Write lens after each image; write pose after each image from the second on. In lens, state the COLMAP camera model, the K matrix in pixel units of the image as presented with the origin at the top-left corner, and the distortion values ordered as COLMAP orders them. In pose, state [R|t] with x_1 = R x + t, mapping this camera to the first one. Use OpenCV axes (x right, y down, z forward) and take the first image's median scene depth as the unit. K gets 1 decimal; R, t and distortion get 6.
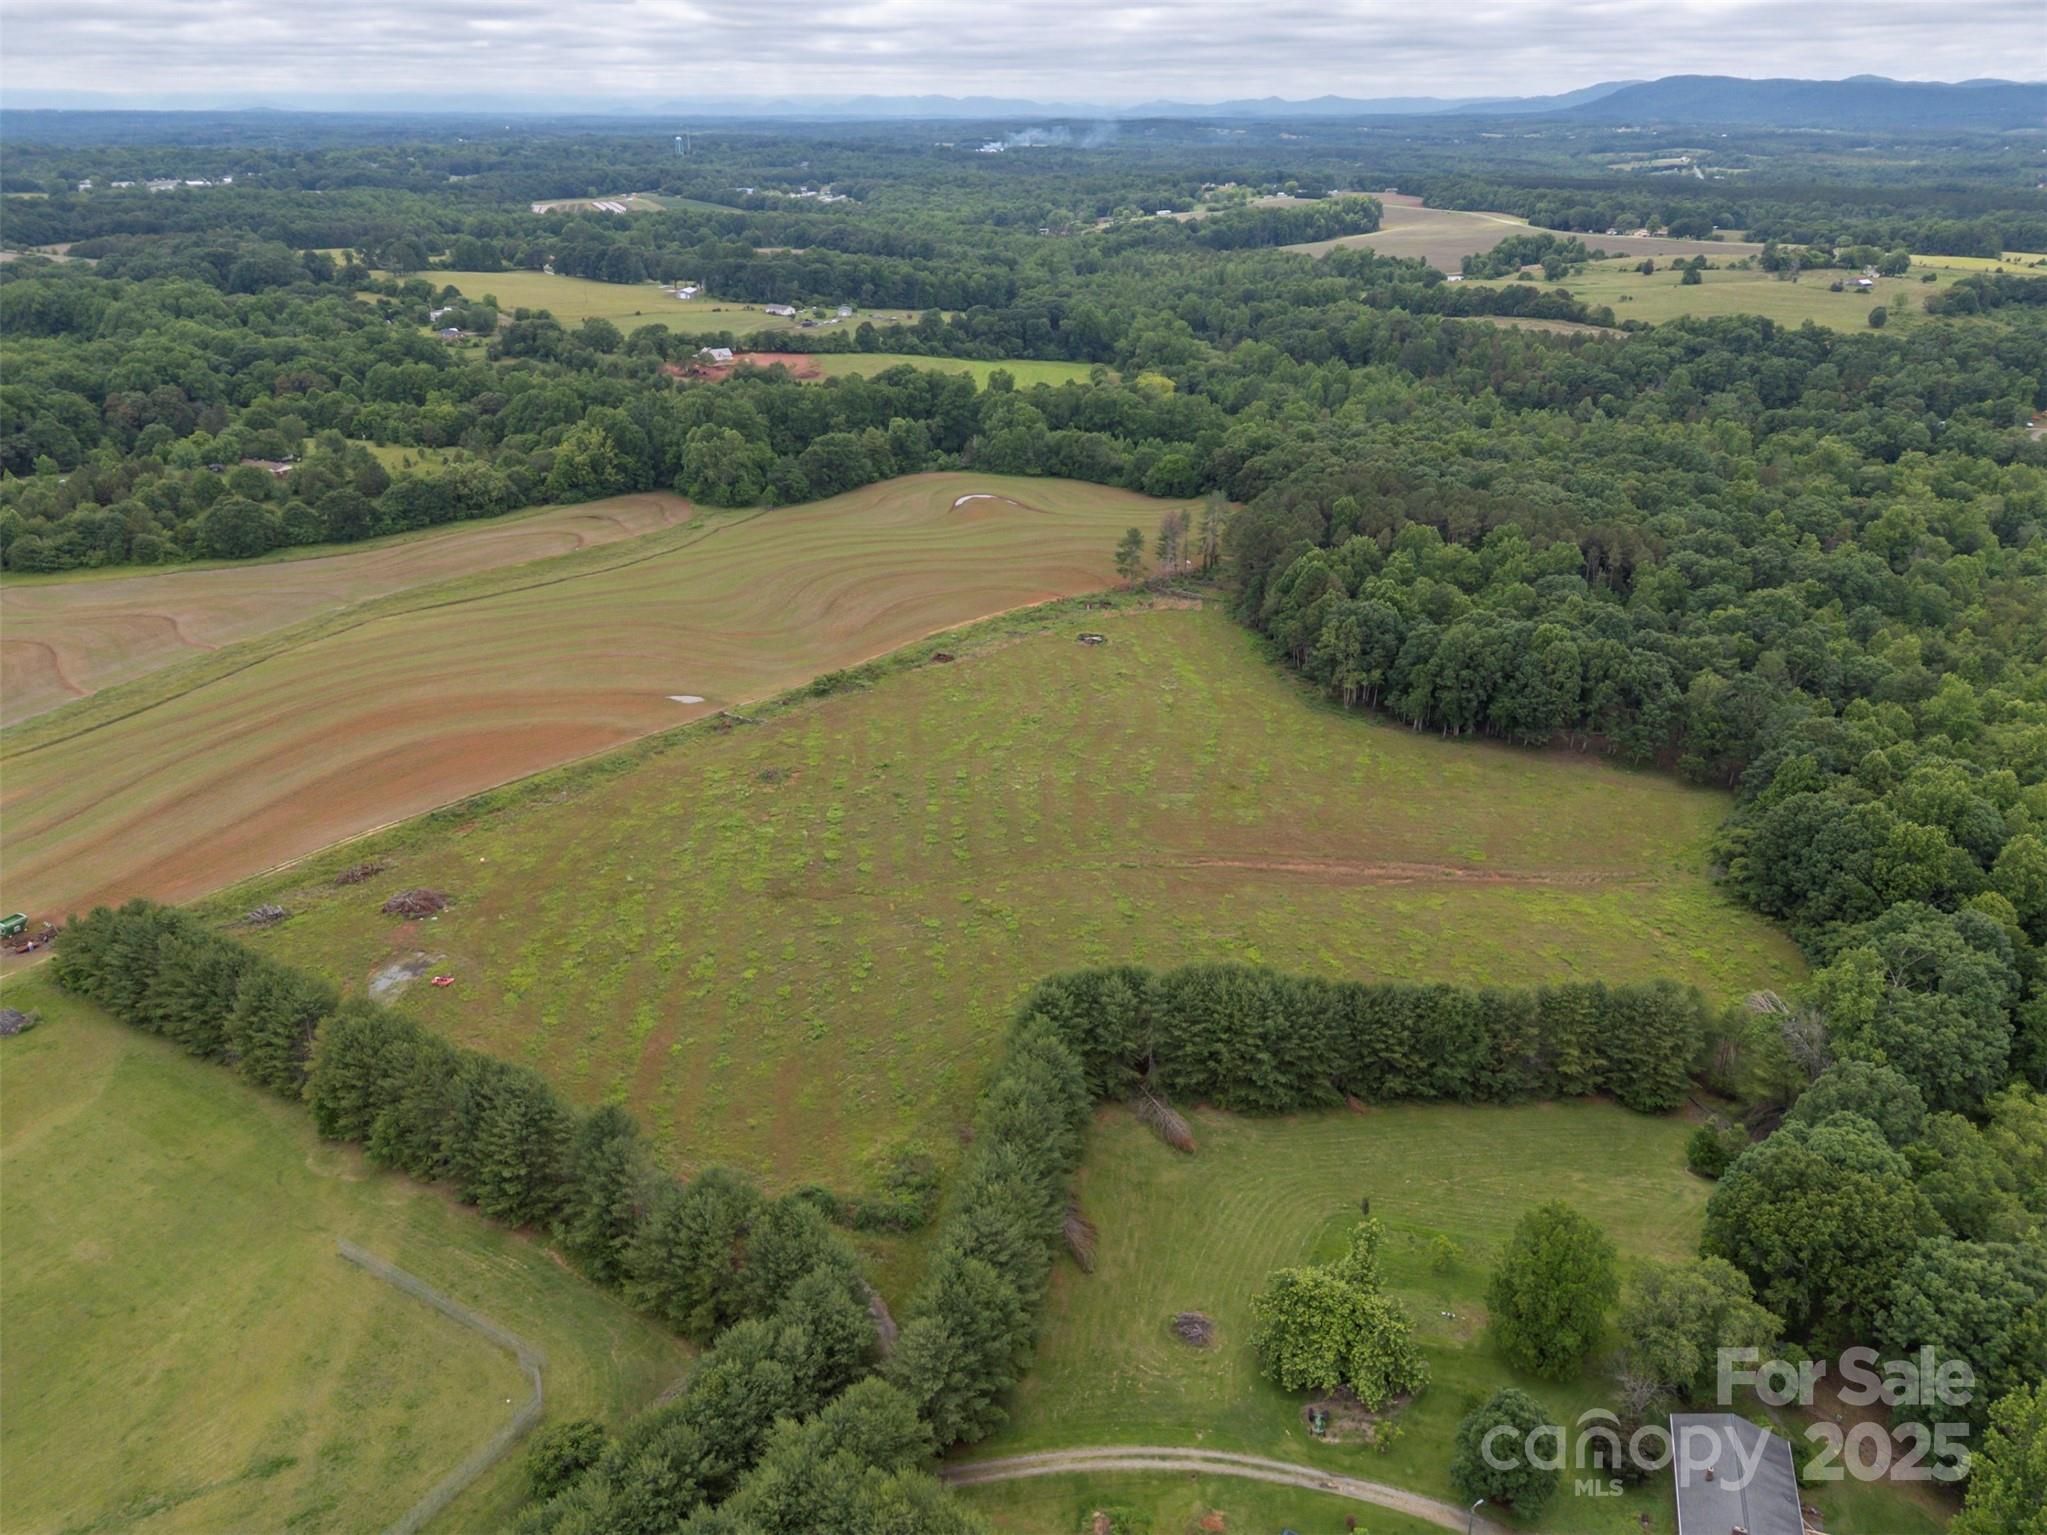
lens RADIAL K [[1494.3, 0, 1027.3], [0, 1494.3, 770.4], [0, 0, 1]] dist [0.079970, -0.078509]
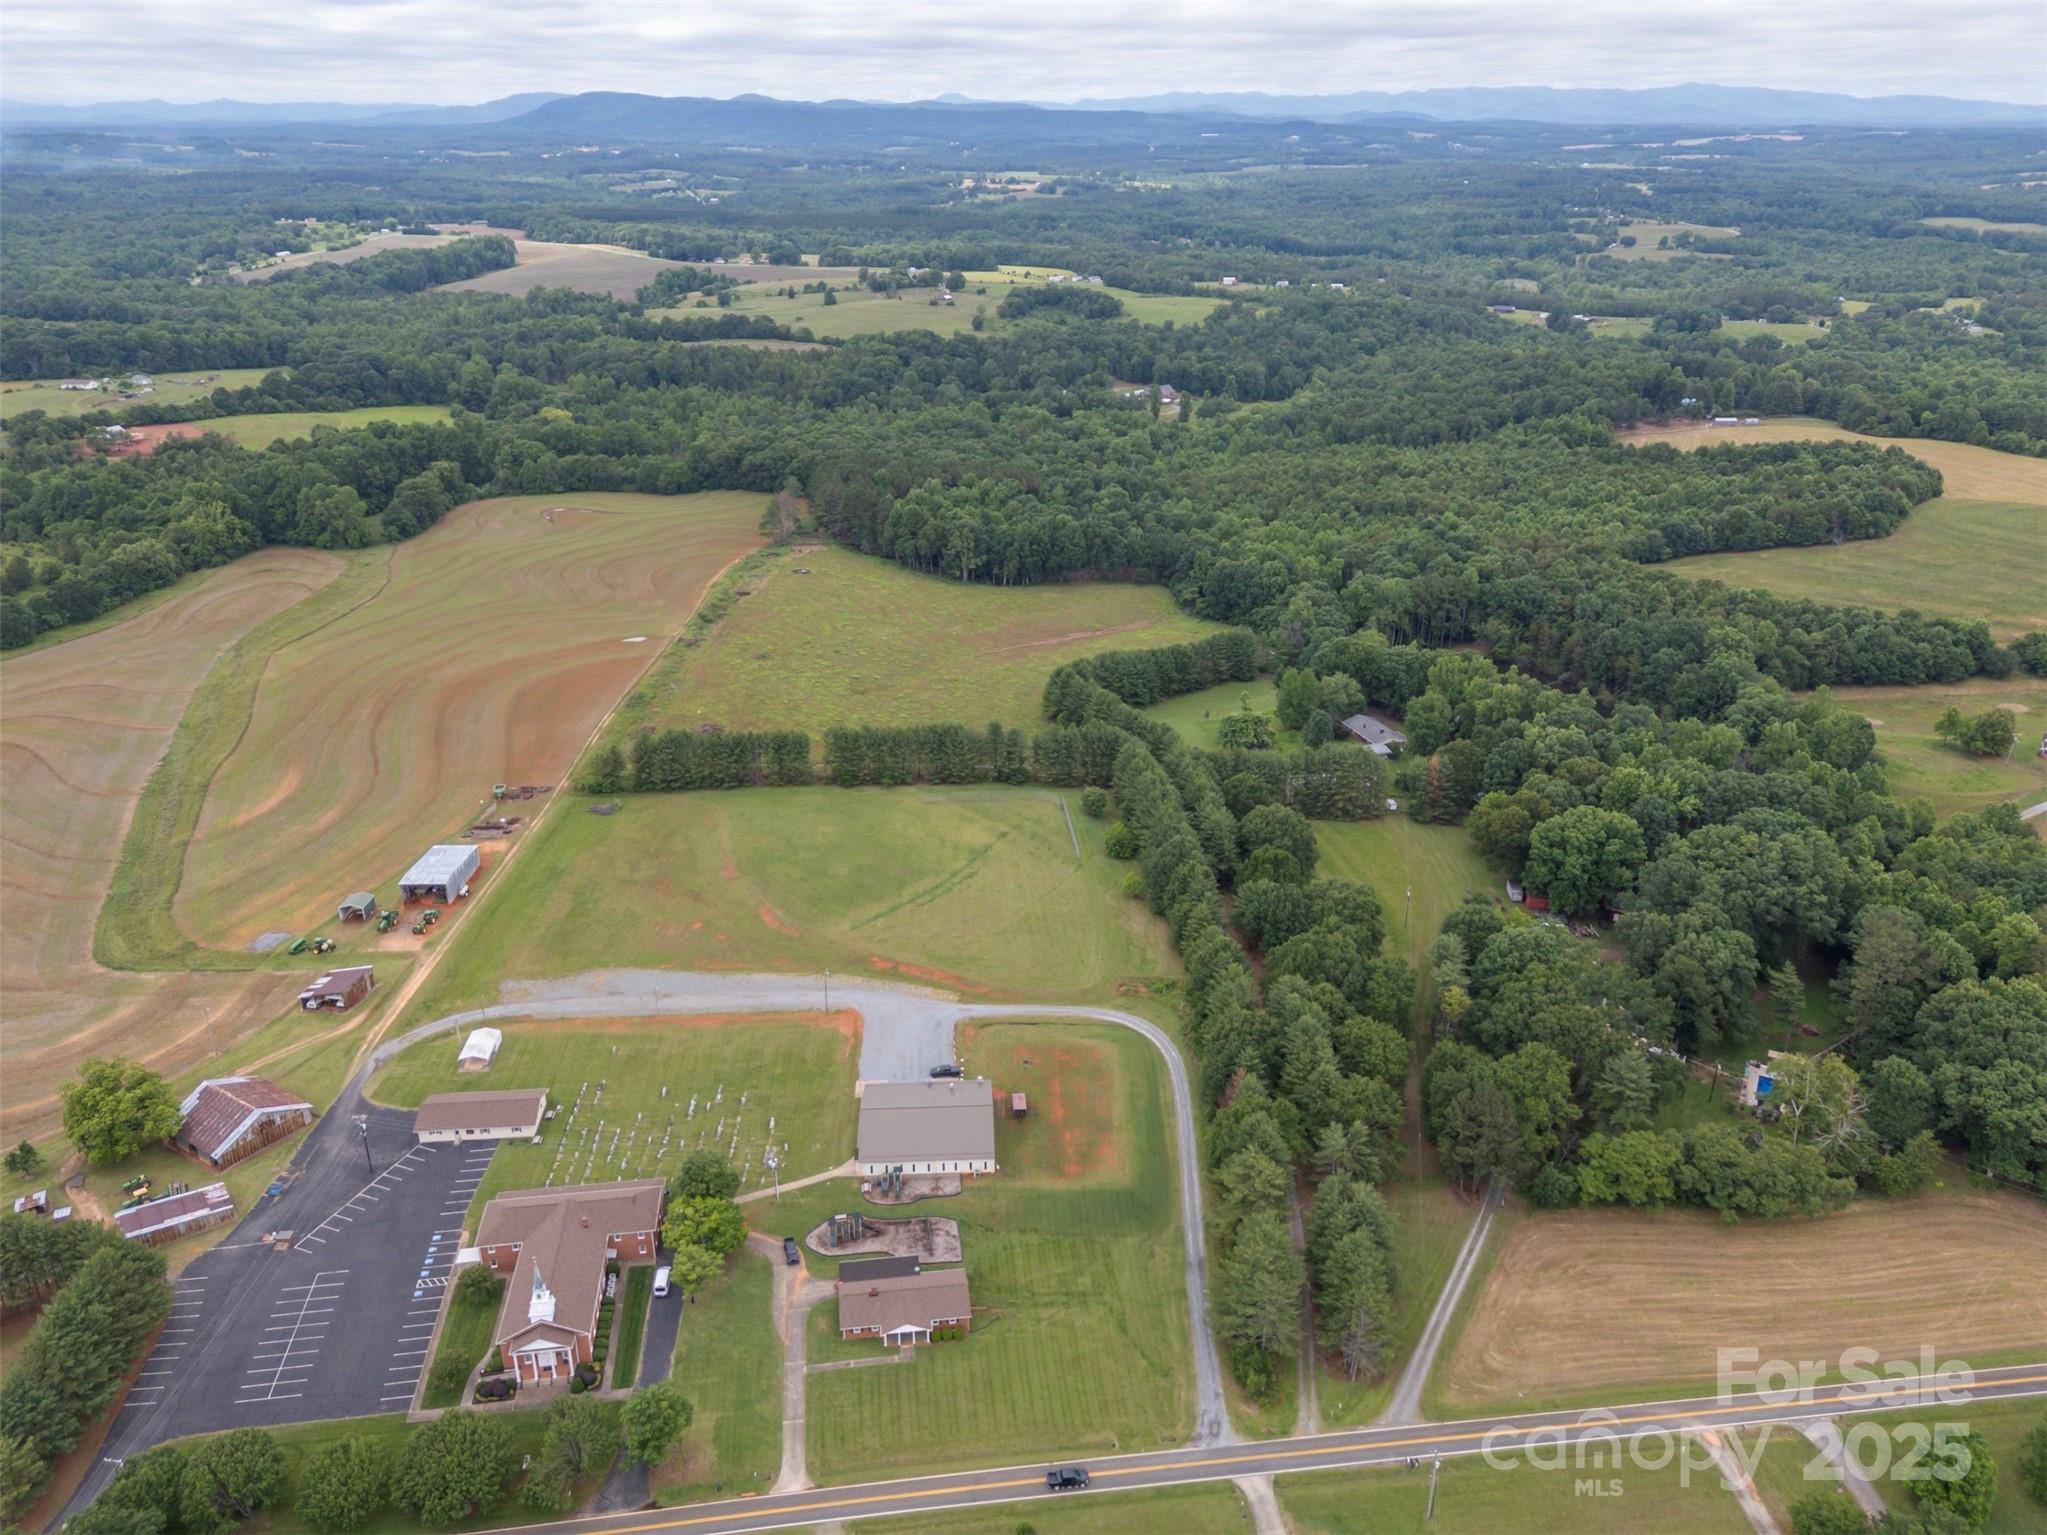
lens RADIAL K [[1474.9, 0, 1032.4], [0, 1474.9, 770.3], [0, 0, 1]] dist [0.081514, -0.071344]
pose [[0.802646, -0.239036, 0.546463, -0.432156], [0.239089, 0.968296, 0.072381, 0.039813], [-0.546439, 0.072557, 0.834350, -0.281363]]
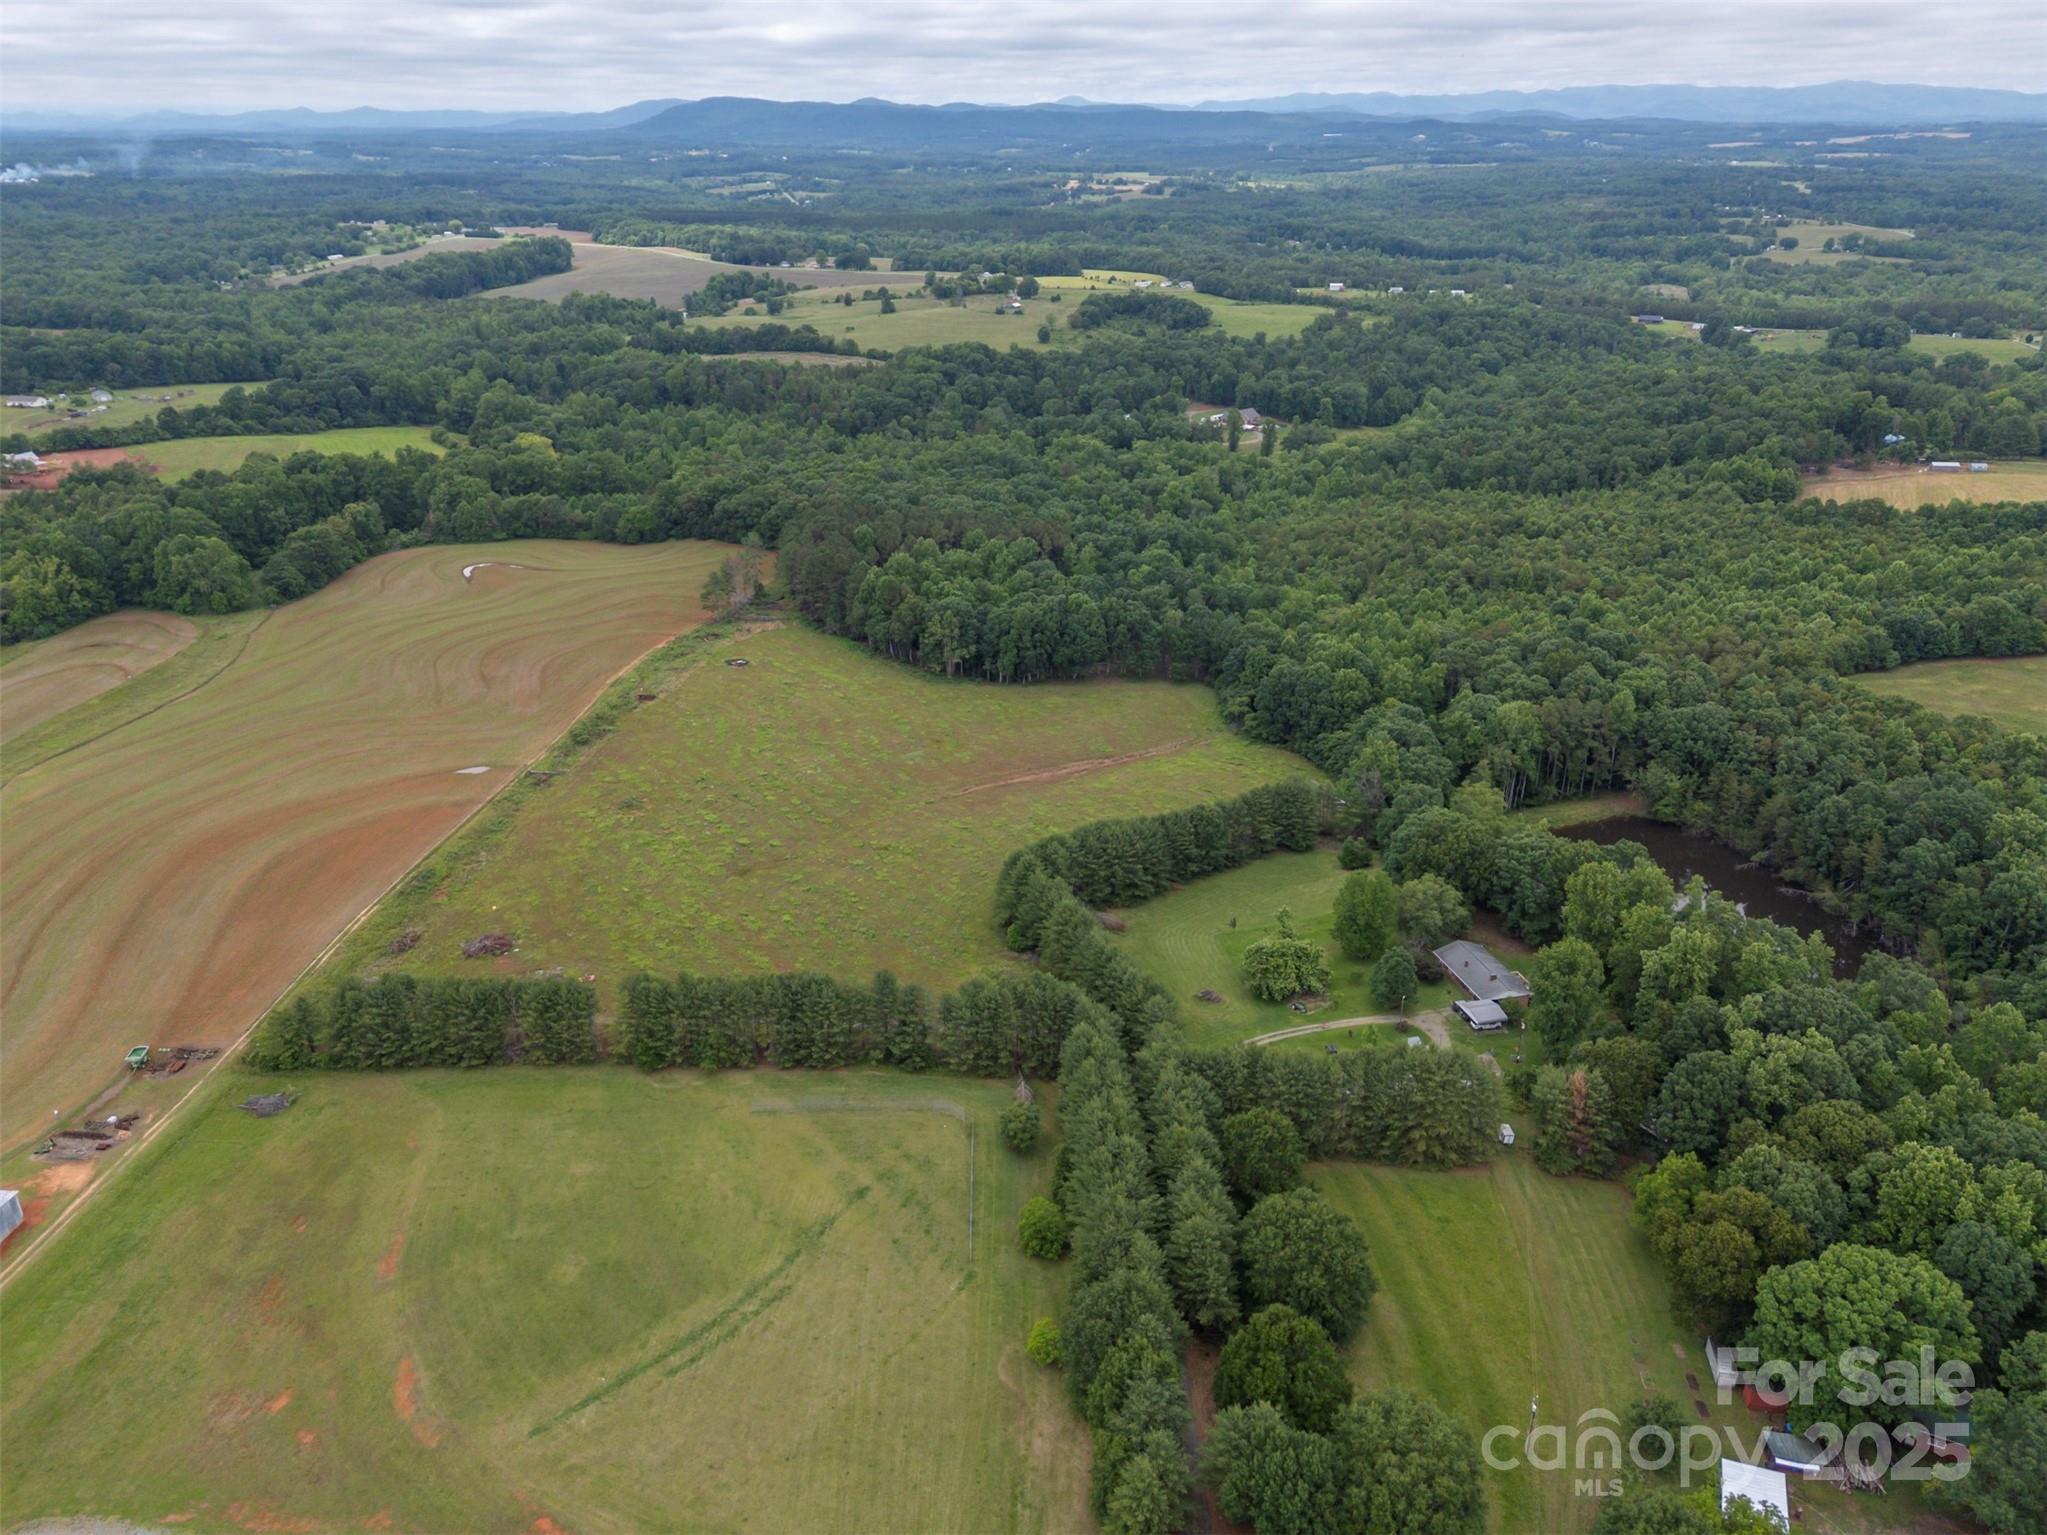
lens RADIAL K [[1489.2, 0, 1027.6], [0, 1489.2, 766.5], [0, 0, 1]] dist [0.078672, -0.067658]
pose [[0.845807, -0.213810, 0.488770, -0.242708], [0.218039, 0.974706, 0.049066, -0.007969], [-0.486898, 0.065070, 0.871032, -0.124354]]
